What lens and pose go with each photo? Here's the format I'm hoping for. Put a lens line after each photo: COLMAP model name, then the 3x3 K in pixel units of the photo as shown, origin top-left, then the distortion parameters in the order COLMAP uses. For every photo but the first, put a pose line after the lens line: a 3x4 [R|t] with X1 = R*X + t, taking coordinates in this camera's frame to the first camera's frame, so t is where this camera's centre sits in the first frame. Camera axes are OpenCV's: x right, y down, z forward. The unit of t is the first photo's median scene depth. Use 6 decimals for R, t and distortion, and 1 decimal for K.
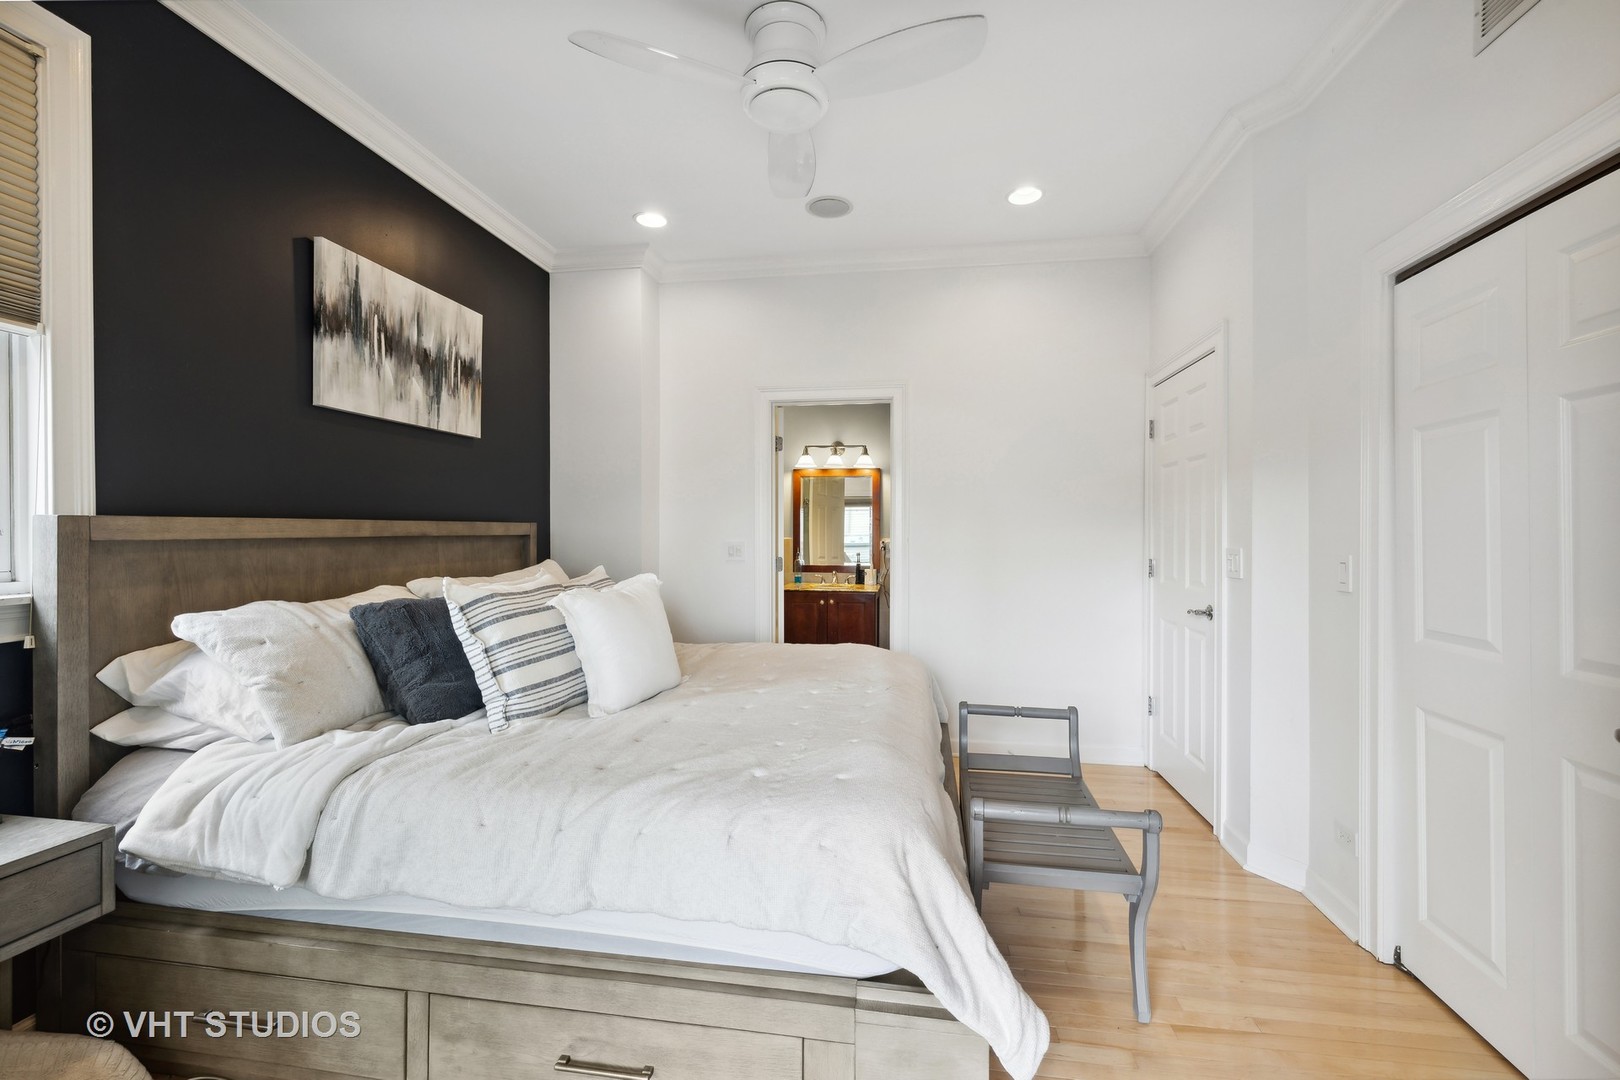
lens RADIAL K [[708.4, 0, 809.2], [0, 708.4, 531.6], [0, 0, 1]] dist [-0.004795, -0.000027]
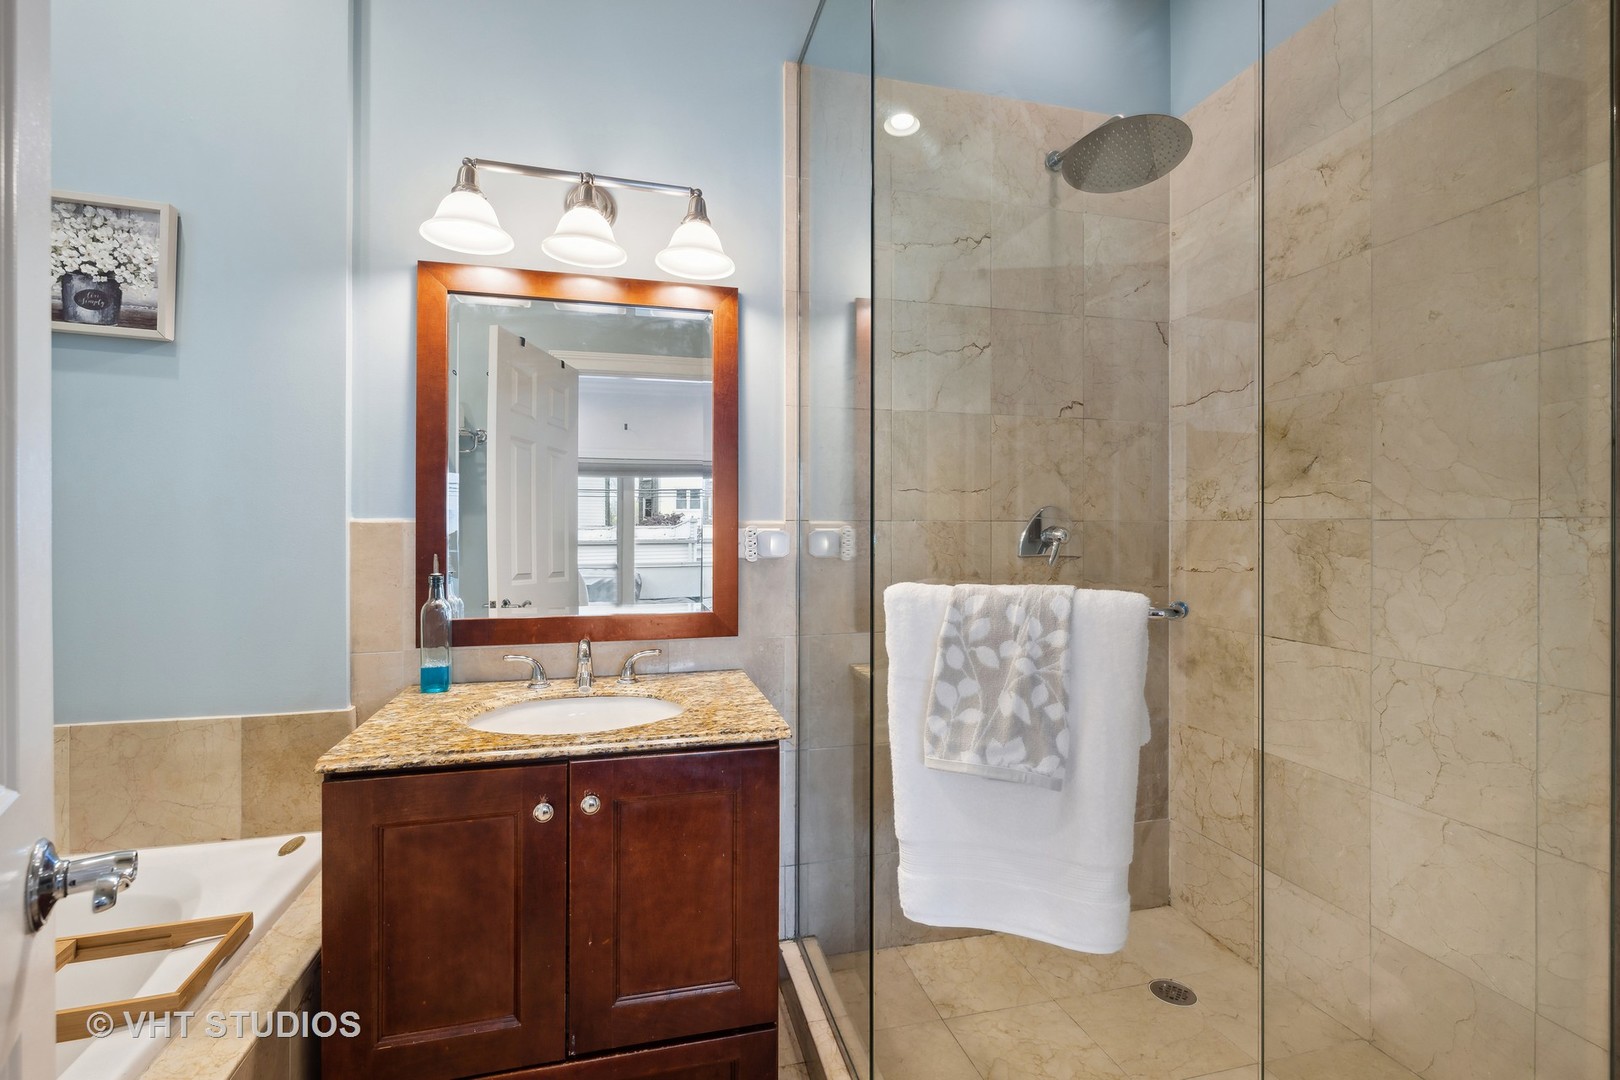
lens RADIAL K [[708.4, 0, 799.7], [0, 708.4, 546.8], [0, 0, 1]] dist [-0.004795, -0.000027]
pose [[0.923805, -0.002774, 0.382853, 0.008347], [0.006541, 0.999942, -0.008538, 0.022997], [-0.382807, 0.010392, 0.923770, 0.714963]]
